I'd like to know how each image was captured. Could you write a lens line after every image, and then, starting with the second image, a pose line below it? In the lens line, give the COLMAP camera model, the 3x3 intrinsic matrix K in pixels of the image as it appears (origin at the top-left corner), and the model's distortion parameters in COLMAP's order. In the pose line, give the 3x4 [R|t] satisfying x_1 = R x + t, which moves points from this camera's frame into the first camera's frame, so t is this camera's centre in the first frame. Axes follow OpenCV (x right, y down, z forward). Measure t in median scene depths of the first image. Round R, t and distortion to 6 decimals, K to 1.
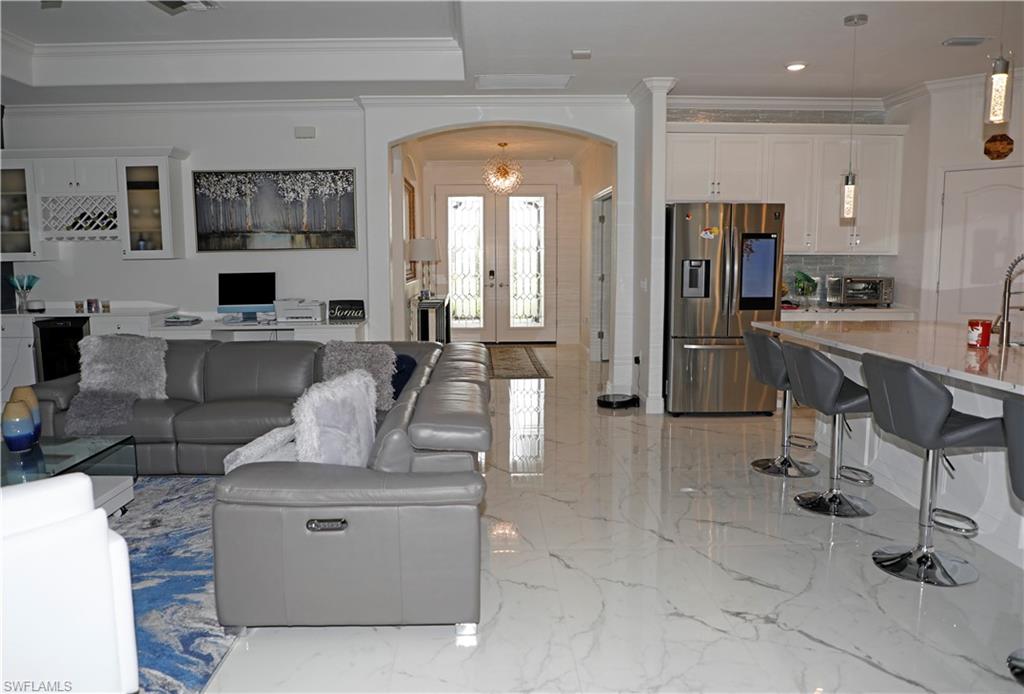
lens RADIAL K [[757.7, 0, 512.0], [0, 757.7, 347.0], [0, 0, 1]] dist [-0.104859, 0.070039]
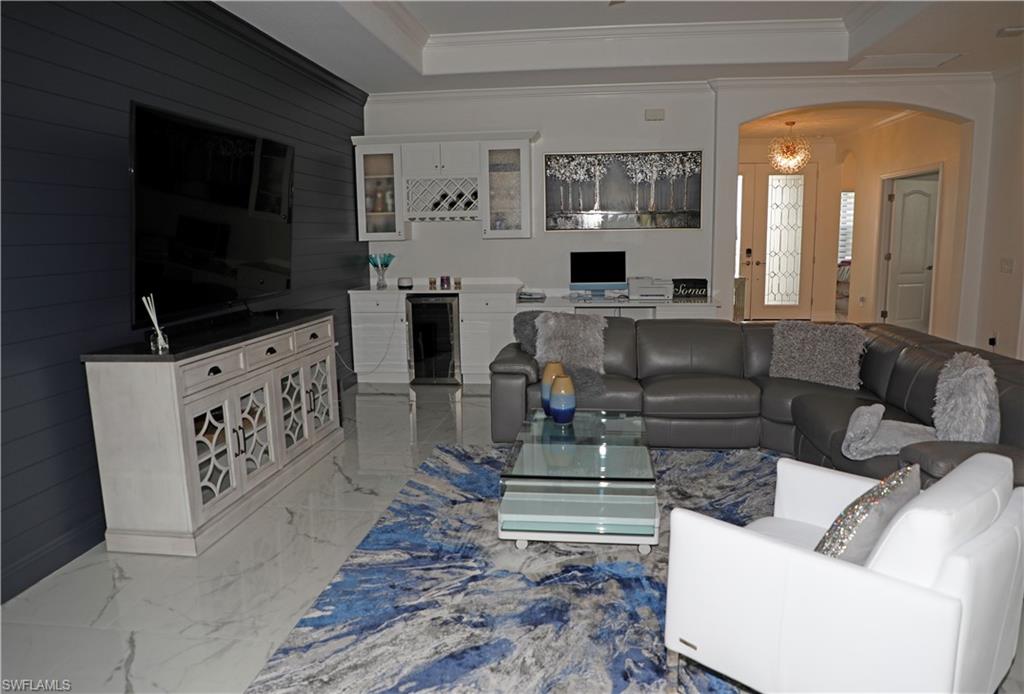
lens RADIAL K [[737.2, 0, 512.0], [0, 737.2, 347.0], [0, 0, 1]] dist [-0.067732, 0.001767]
pose [[0.988937, 0.014886, -0.147586, -0.316836], [-0.009674, 0.999306, 0.035971, -0.002707], [0.148019, -0.034145, 0.988395, -0.031311]]
